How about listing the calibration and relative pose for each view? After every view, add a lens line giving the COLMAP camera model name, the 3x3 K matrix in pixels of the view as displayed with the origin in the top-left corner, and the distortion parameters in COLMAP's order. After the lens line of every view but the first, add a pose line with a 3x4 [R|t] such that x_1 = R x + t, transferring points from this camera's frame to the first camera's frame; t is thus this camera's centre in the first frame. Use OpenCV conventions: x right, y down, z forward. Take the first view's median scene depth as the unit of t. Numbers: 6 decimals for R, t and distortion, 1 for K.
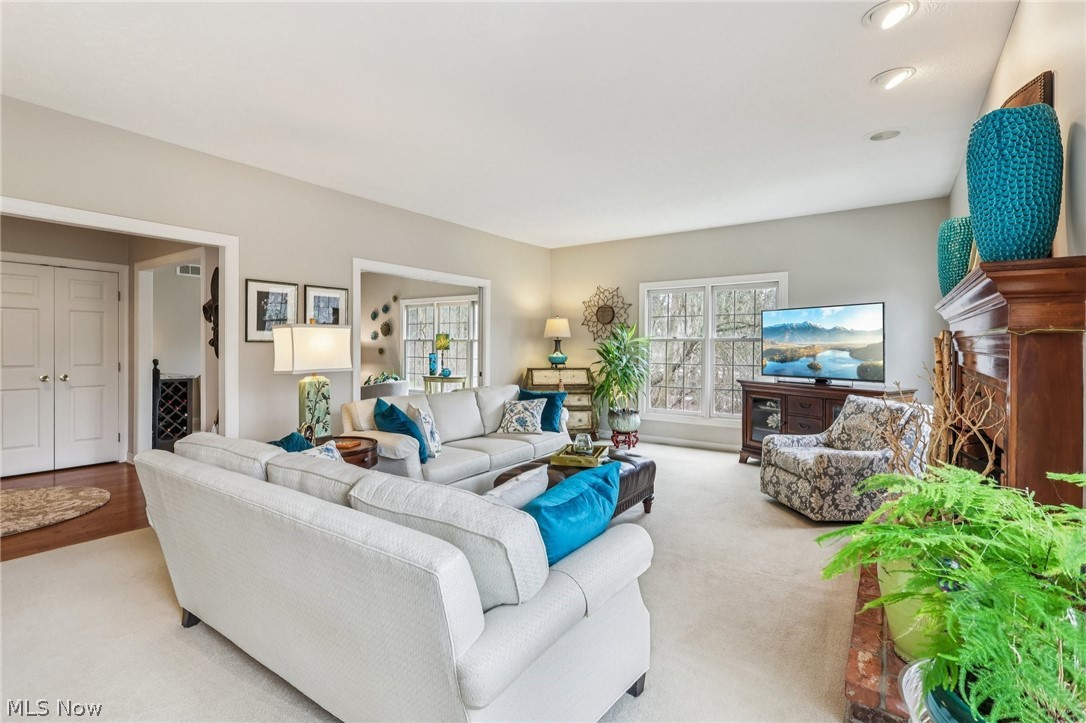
lens RADIAL K [[504.8, 0, 544.0], [0, 504.8, 343.6], [0, 0, 1]] dist [-0.000311, 0.000475]
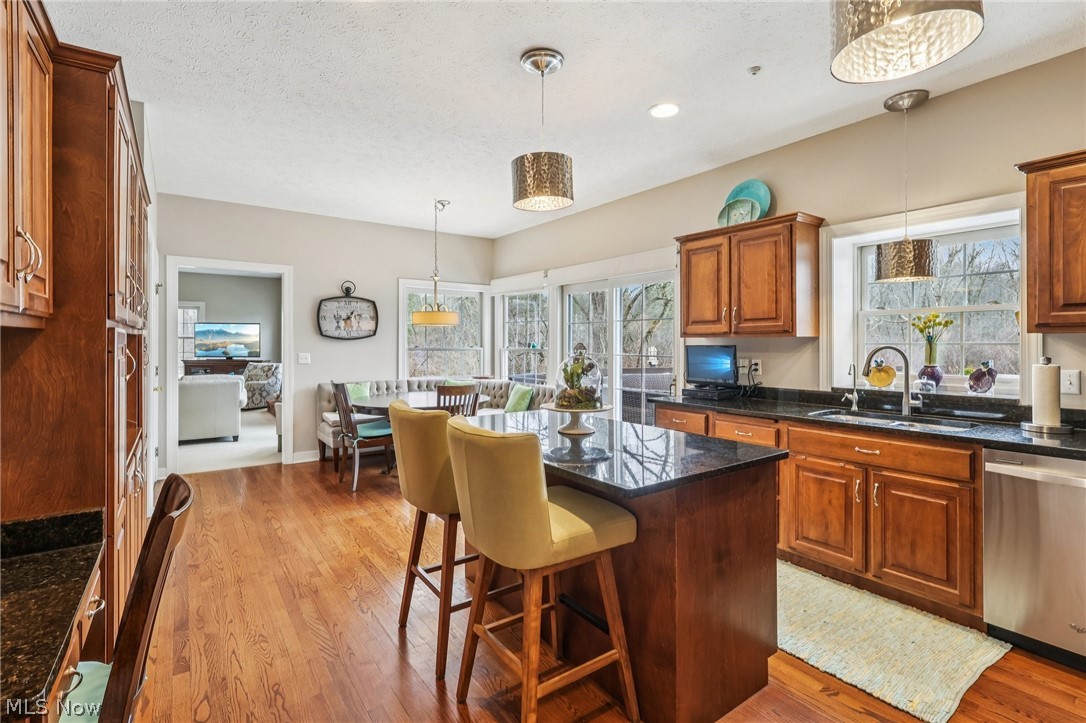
lens RADIAL K [[504.8, 0, 544.0], [0, 504.8, 343.6], [0, 0, 1]] dist [-0.000311, 0.000475]
pose [[0.331604, 0.005630, 0.943402, -1.027804], [-0.009564, 0.999951, -0.002605, 0.006852], [-0.943370, -0.008159, 0.331641, -0.952208]]
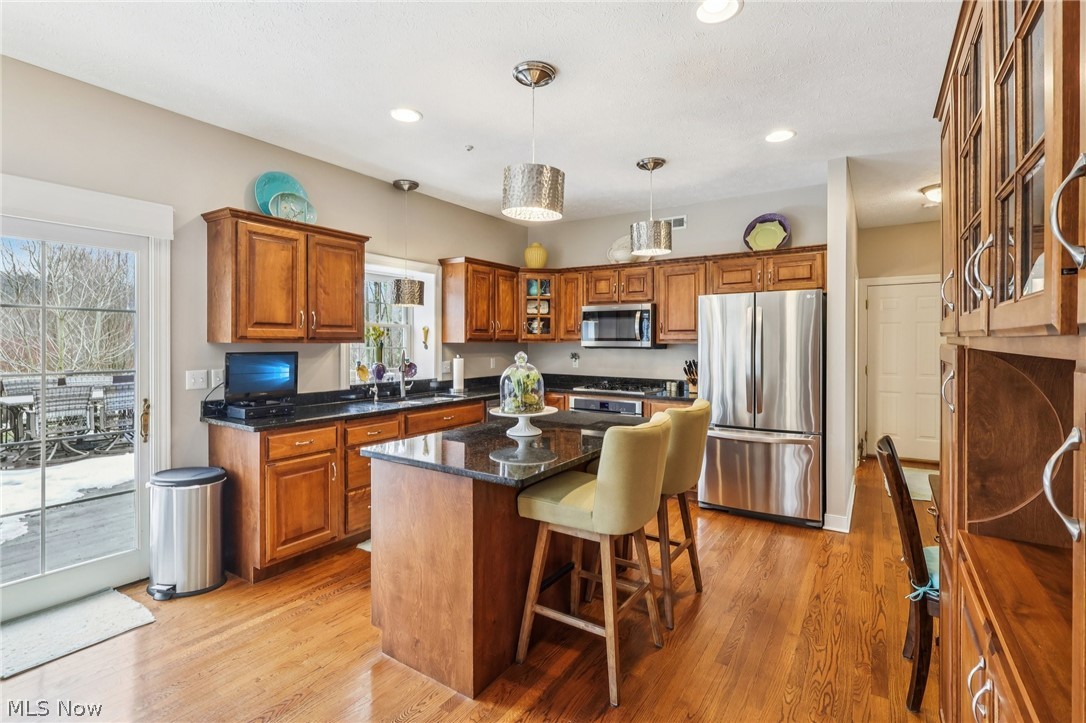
lens RADIAL K [[502.5, 0, 545.8], [0, 502.5, 348.0], [0, 0, 1]] dist [-0.001033, 0.000097]
pose [[-0.999701, 0.002542, -0.024328, -0.552518], [0.002422, 0.999985, 0.004946, -0.002923], [0.024340, 0.004886, -0.999692, -0.278098]]
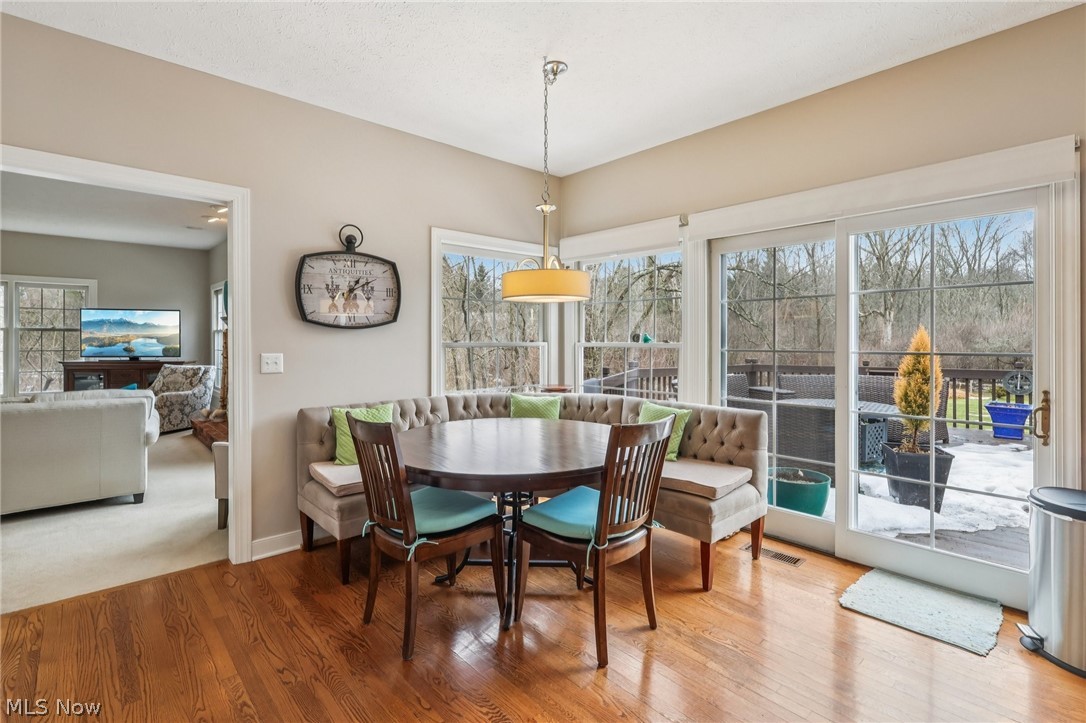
lens RADIAL K [[500.5, 0, 542.1], [0, 500.5, 338.0], [0, 0, 1]] dist [-0.003102, 0.000164]
pose [[0.219309, 0.005338, 0.975641, -0.653734], [-0.005351, 0.999977, -0.004269, 0.012970], [-0.975641, -0.004284, 0.219332, -0.517773]]
